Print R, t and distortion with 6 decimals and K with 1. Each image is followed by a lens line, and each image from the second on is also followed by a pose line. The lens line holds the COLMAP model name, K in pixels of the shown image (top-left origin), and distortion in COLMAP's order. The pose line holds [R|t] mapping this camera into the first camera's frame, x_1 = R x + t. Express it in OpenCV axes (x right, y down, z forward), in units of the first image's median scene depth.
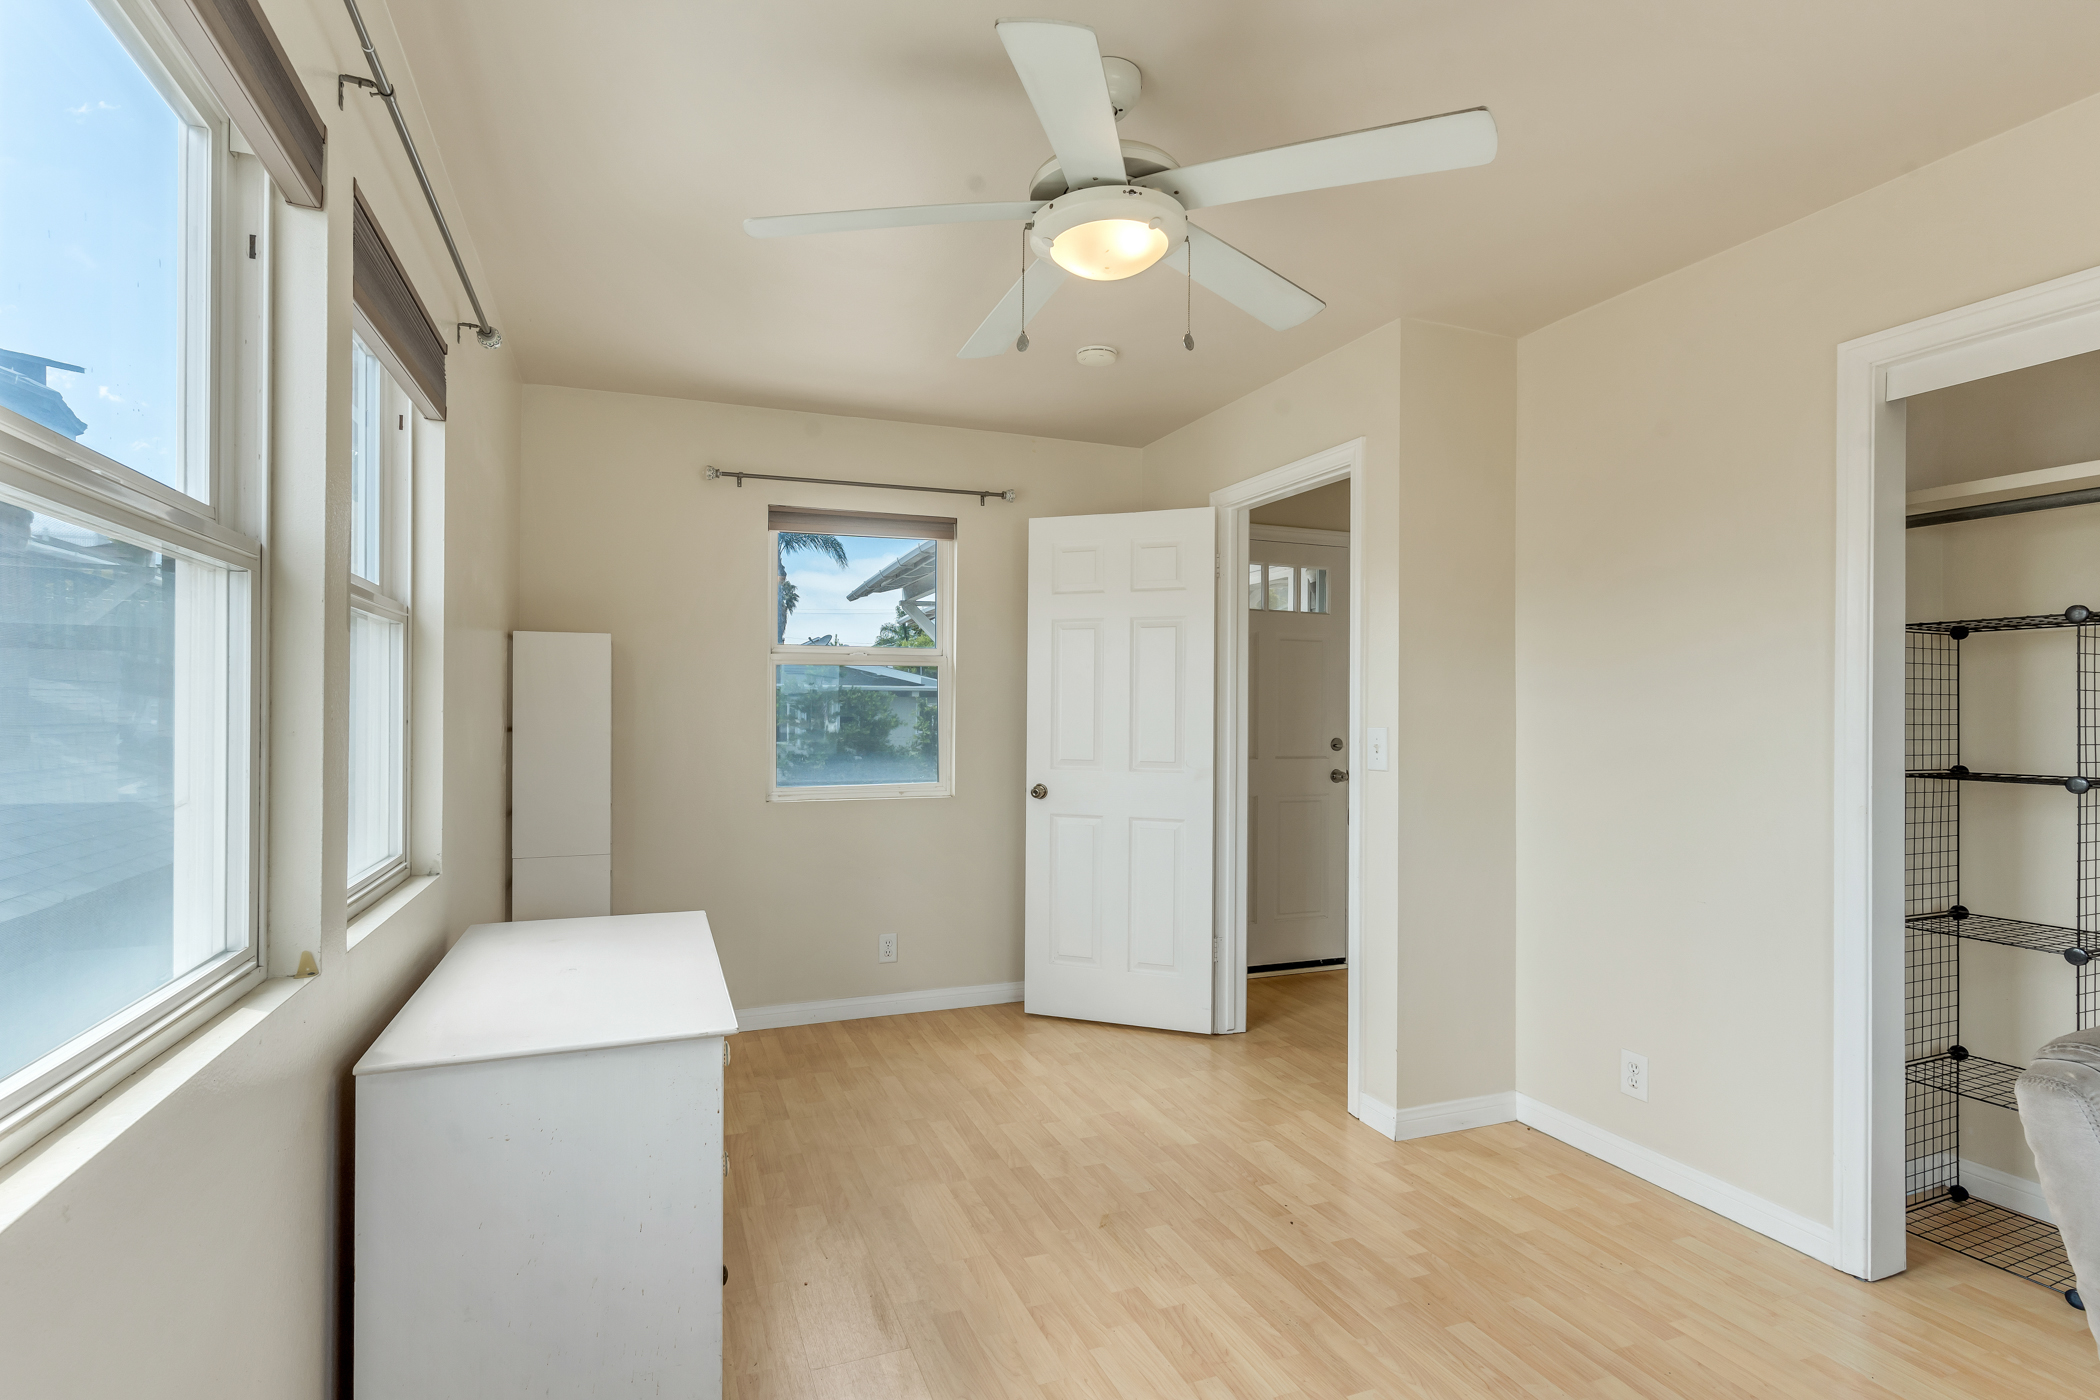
lens RADIAL K [[962.5, 0, 1050.0], [0, 962.5, 700.0], [0, 0, 1]] dist [-0.000954, -0.000029]
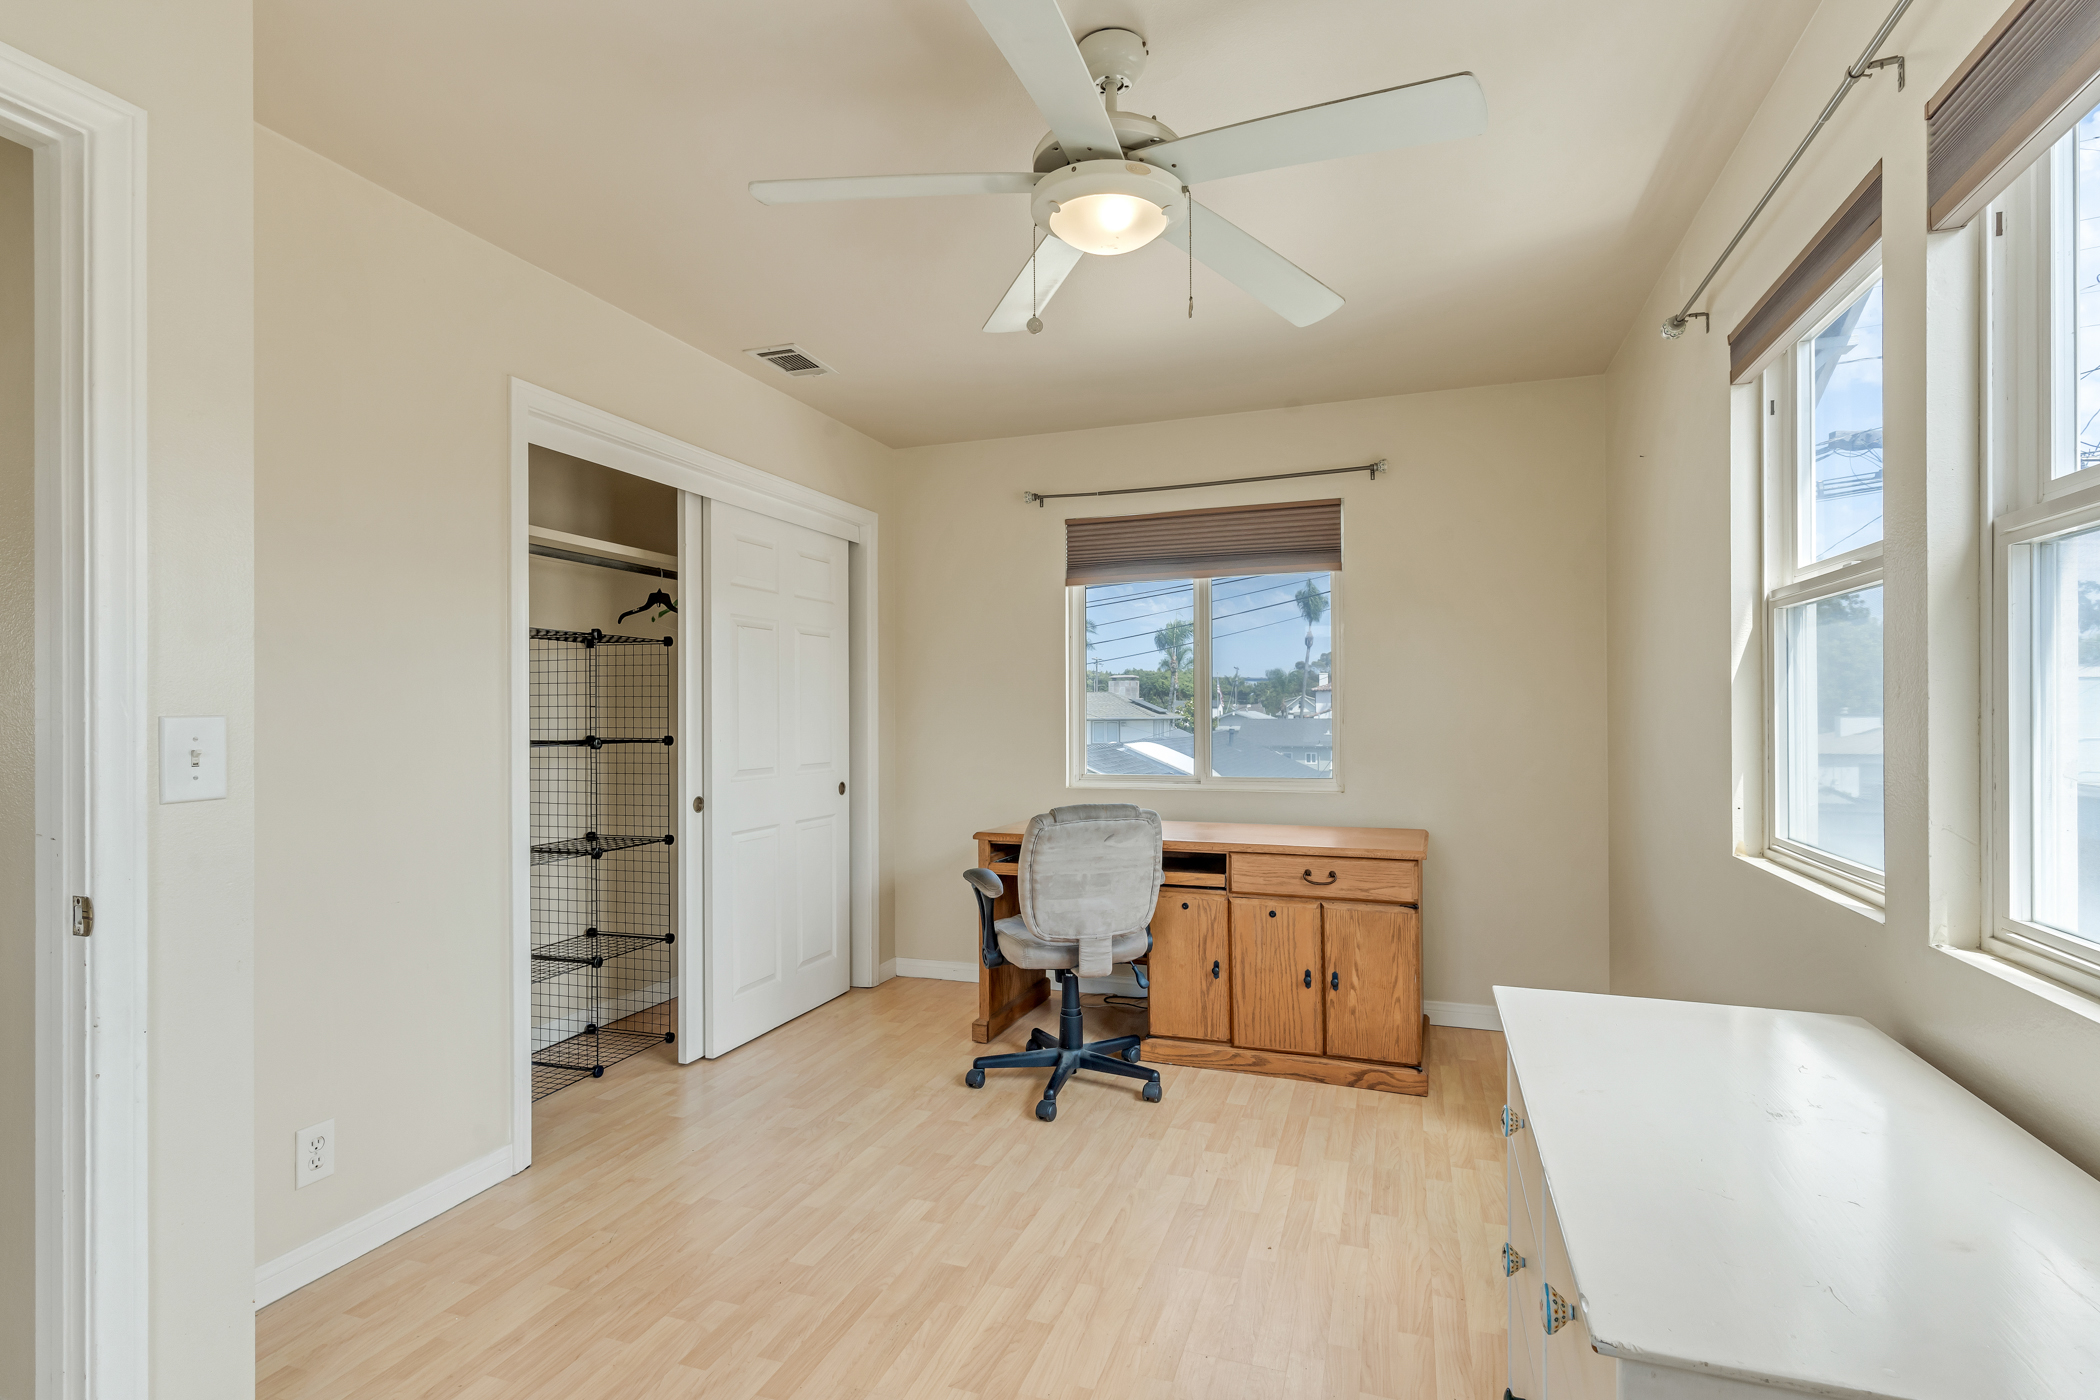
lens RADIAL K [[1005.0, 0, 1062.1], [0, 1005.0, 692.9], [0, 0, 1]] dist [0.002579, 0.000689]
pose [[-0.746985, 0.008633, 0.664785, -0.505075], [-0.009673, 0.999669, -0.023850, 0.033108], [-0.664770, -0.024246, -0.746654, 1.530353]]
